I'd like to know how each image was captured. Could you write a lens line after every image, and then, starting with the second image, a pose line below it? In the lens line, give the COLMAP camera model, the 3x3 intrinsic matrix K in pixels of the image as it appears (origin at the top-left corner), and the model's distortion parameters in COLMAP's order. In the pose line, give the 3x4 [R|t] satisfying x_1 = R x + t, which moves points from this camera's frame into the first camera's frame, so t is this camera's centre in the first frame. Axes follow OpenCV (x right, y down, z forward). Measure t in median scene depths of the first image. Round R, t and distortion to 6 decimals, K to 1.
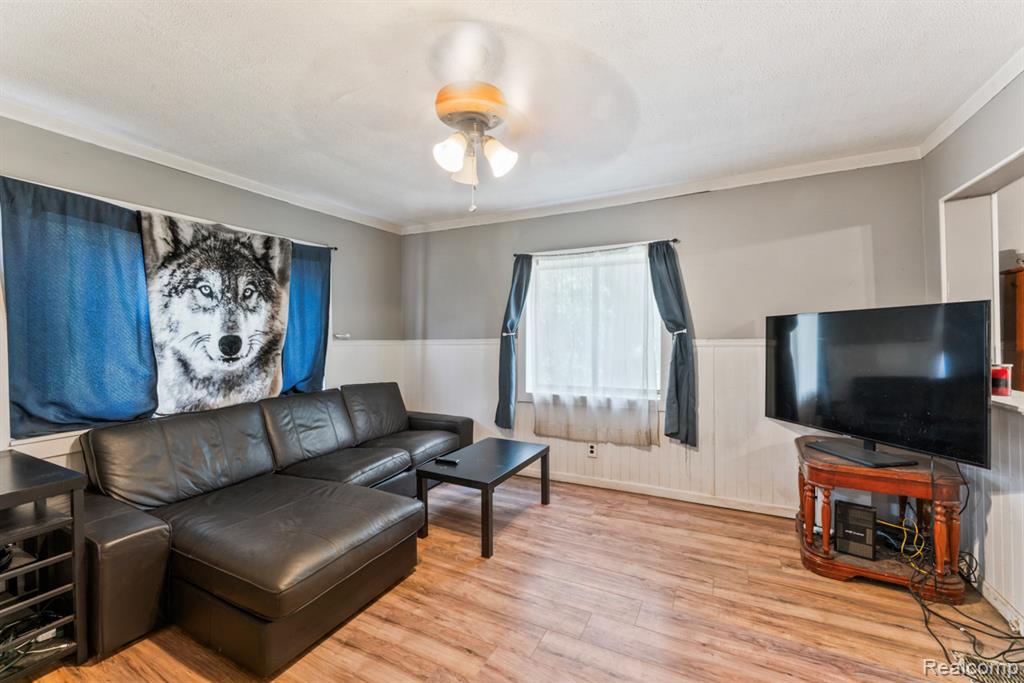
lens RADIAL K [[420.8, 0, 516.0], [0, 420.8, 337.3], [0, 0, 1]] dist [-0.004545, -0.000194]
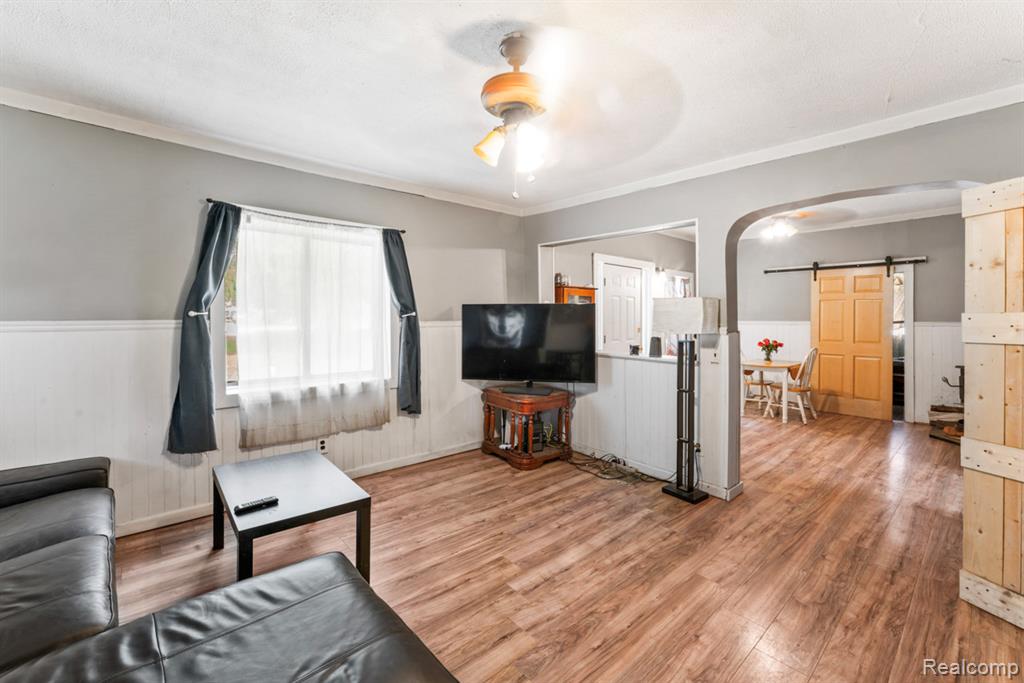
lens RADIAL K [[420.8, 0, 516.2], [0, 420.8, 315.0], [0, 0, 1]] dist [-0.004545, -0.000194]
pose [[0.368411, 0.011315, 0.929594, -0.581200], [-0.007672, 0.999929, -0.009131, -0.004090], [-0.929631, -0.003768, 0.368472, 0.343114]]
